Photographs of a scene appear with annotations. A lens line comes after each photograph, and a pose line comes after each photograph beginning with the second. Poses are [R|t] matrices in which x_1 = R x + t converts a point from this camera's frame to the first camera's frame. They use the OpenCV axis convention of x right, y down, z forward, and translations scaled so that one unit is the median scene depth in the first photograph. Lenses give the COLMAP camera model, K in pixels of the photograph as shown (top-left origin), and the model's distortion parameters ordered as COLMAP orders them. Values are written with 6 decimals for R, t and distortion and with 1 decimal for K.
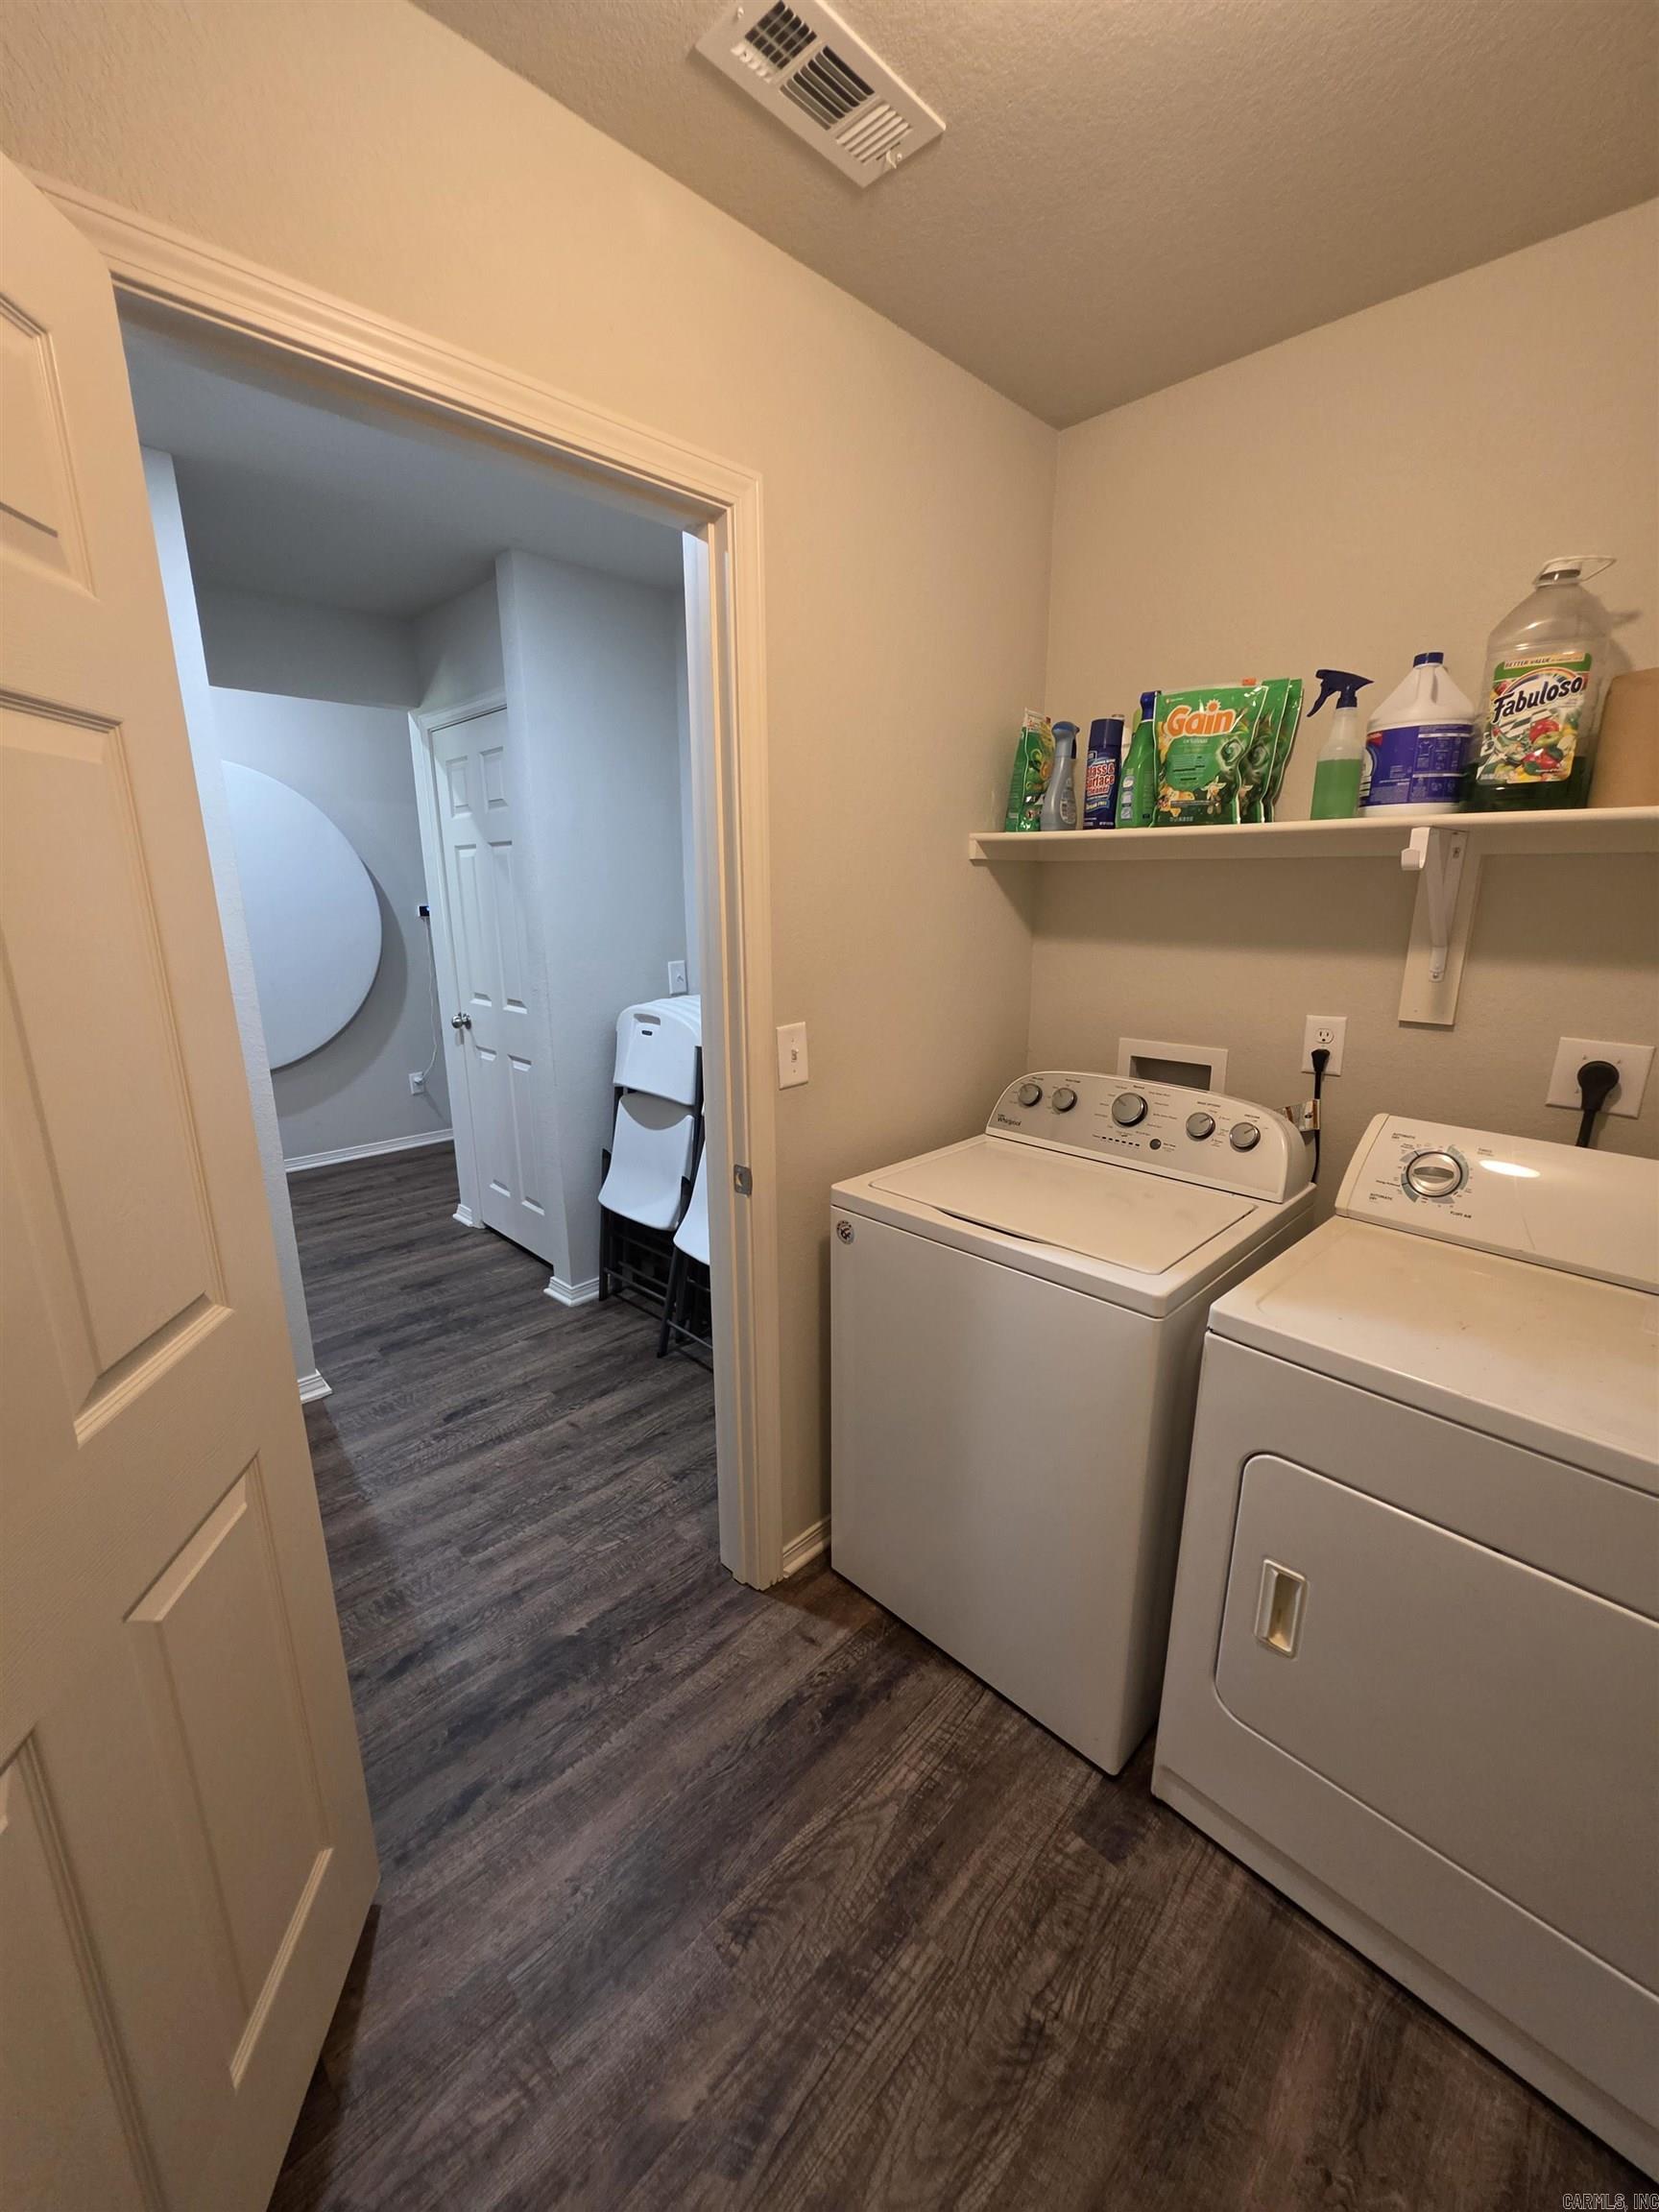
lens RADIAL K [[885.2, 0, 836.8], [0, 885.2, 1104.6], [0, 0, 1]] dist [-0.002052, -0.000166]
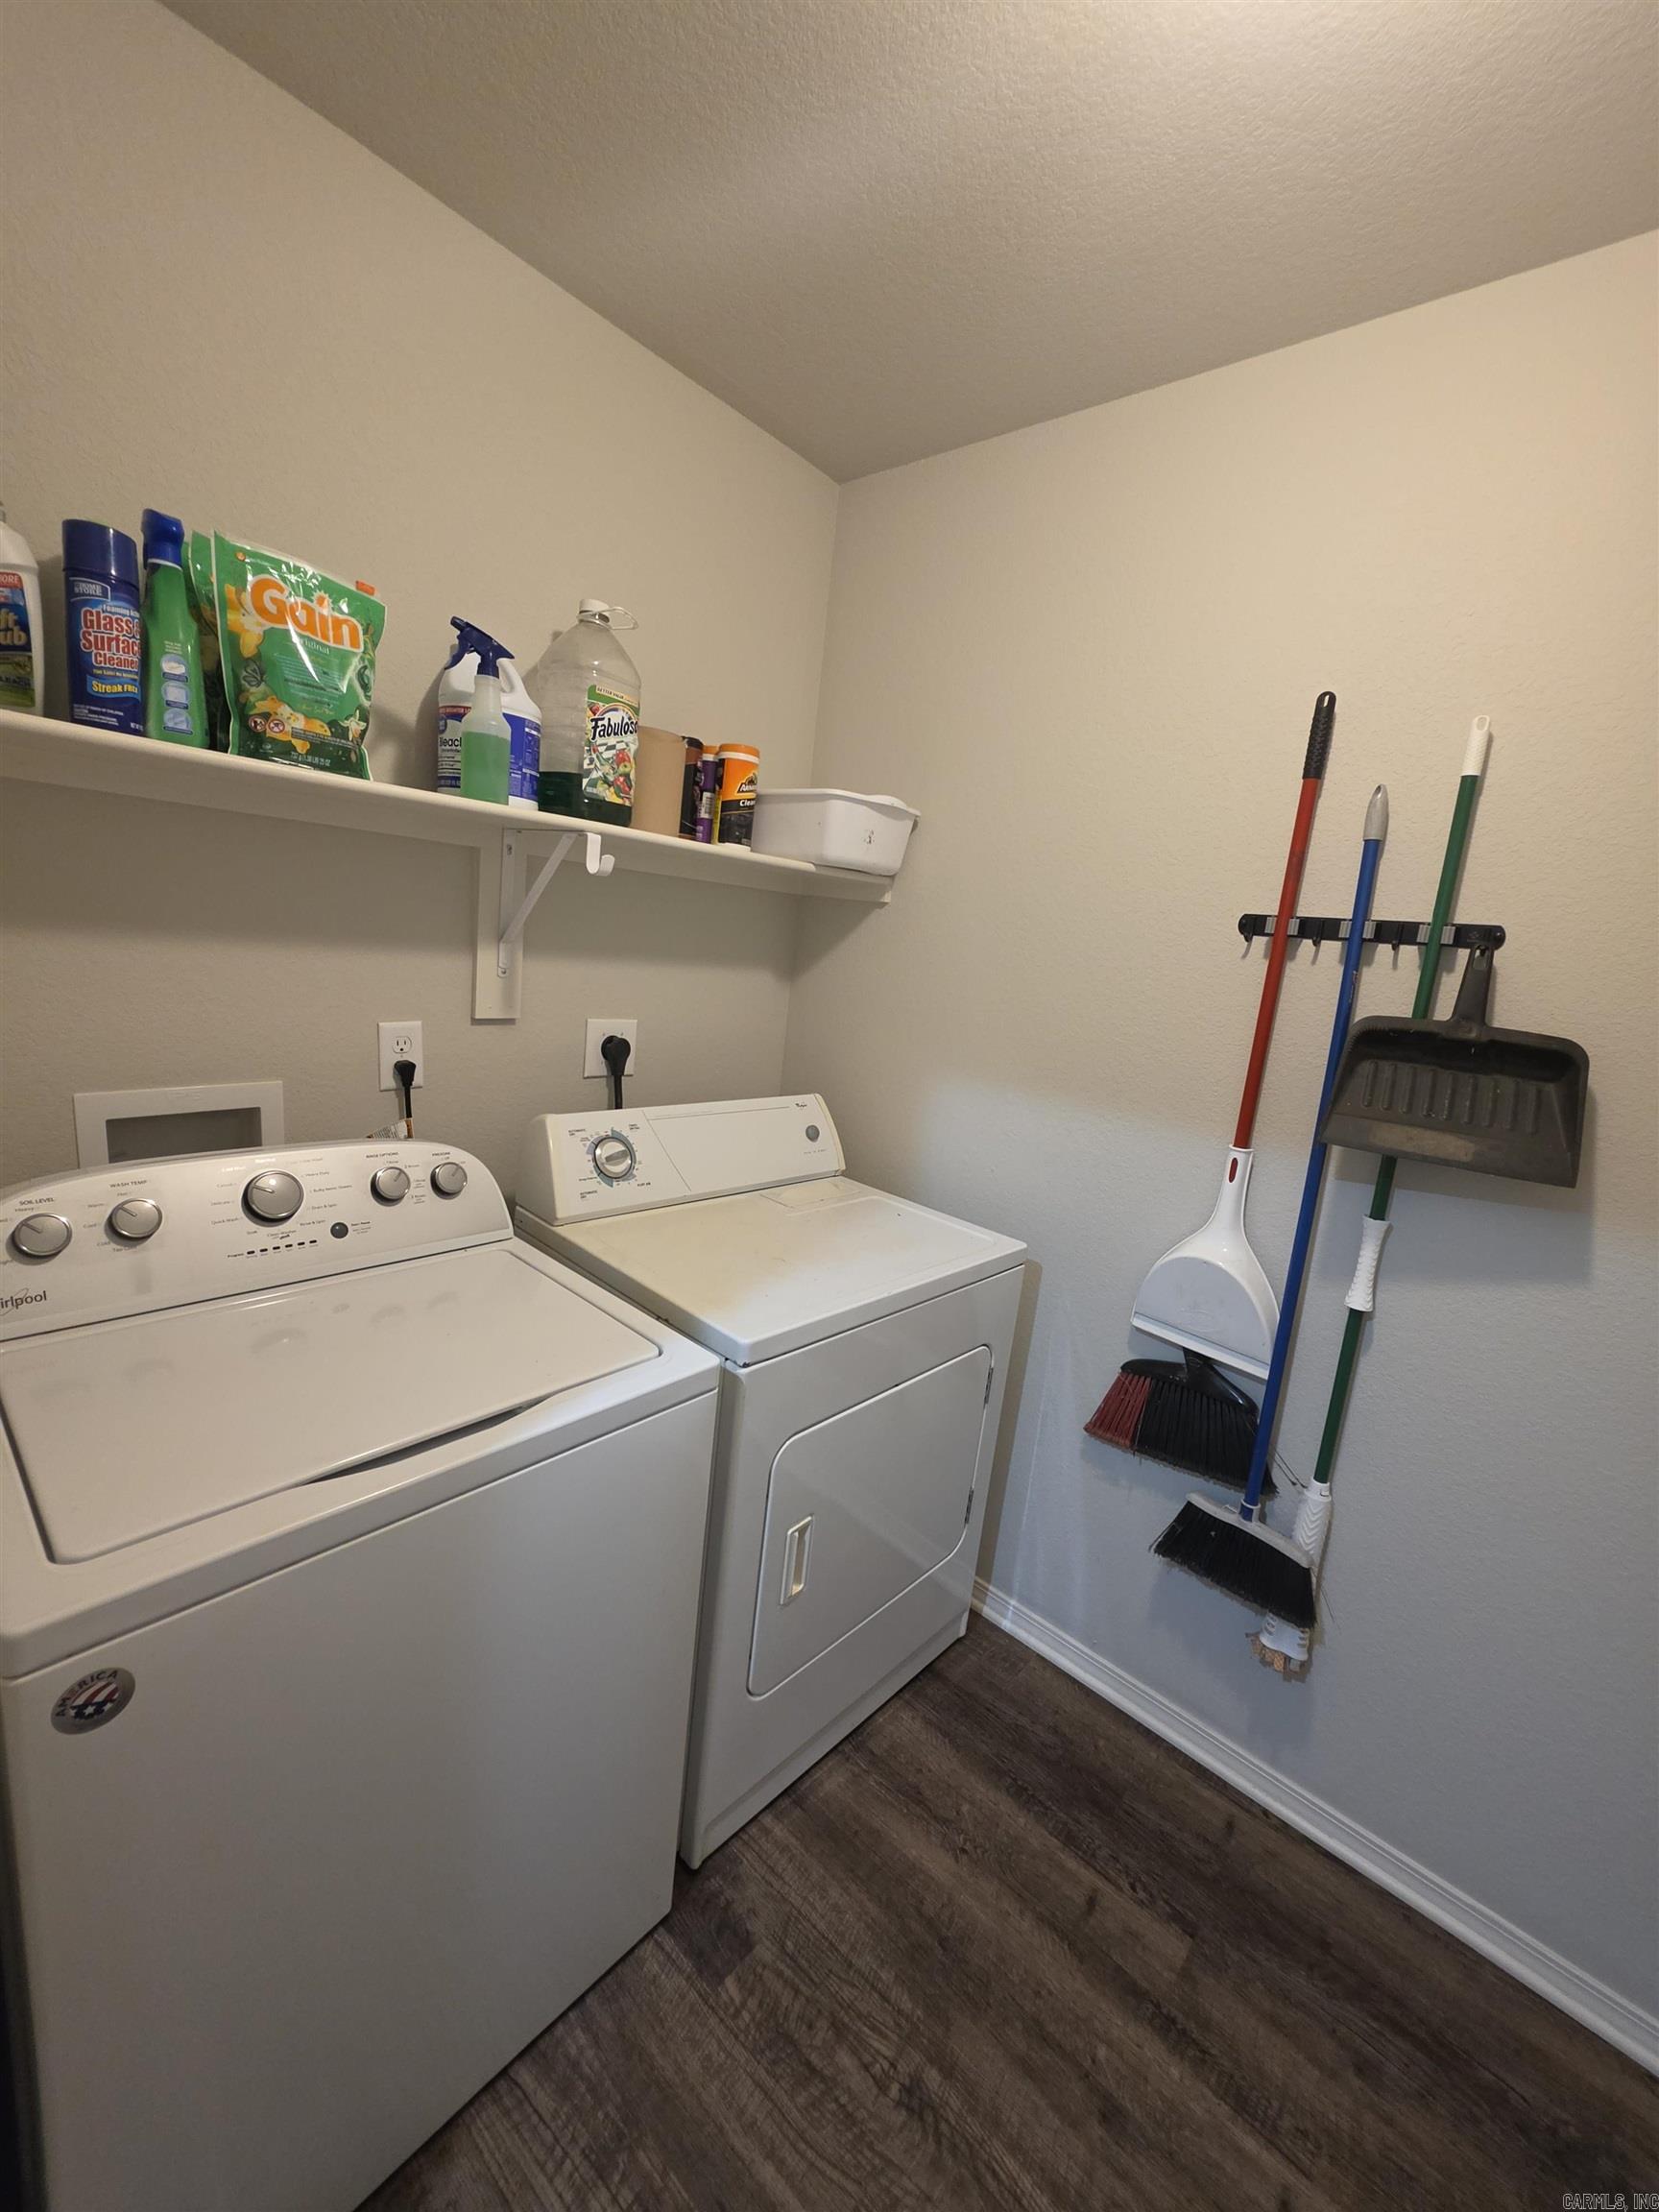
lens RADIAL K [[885.2, 0, 833.3], [0, 885.2, 1107.3], [0, 0, 1]] dist [-0.002052, -0.000166]
pose [[-0.056476, -0.204140, 0.977311, -0.412451], [0.138663, 0.967783, 0.210163, -0.180825], [-0.988728, 0.147386, -0.026350, 0.788272]]
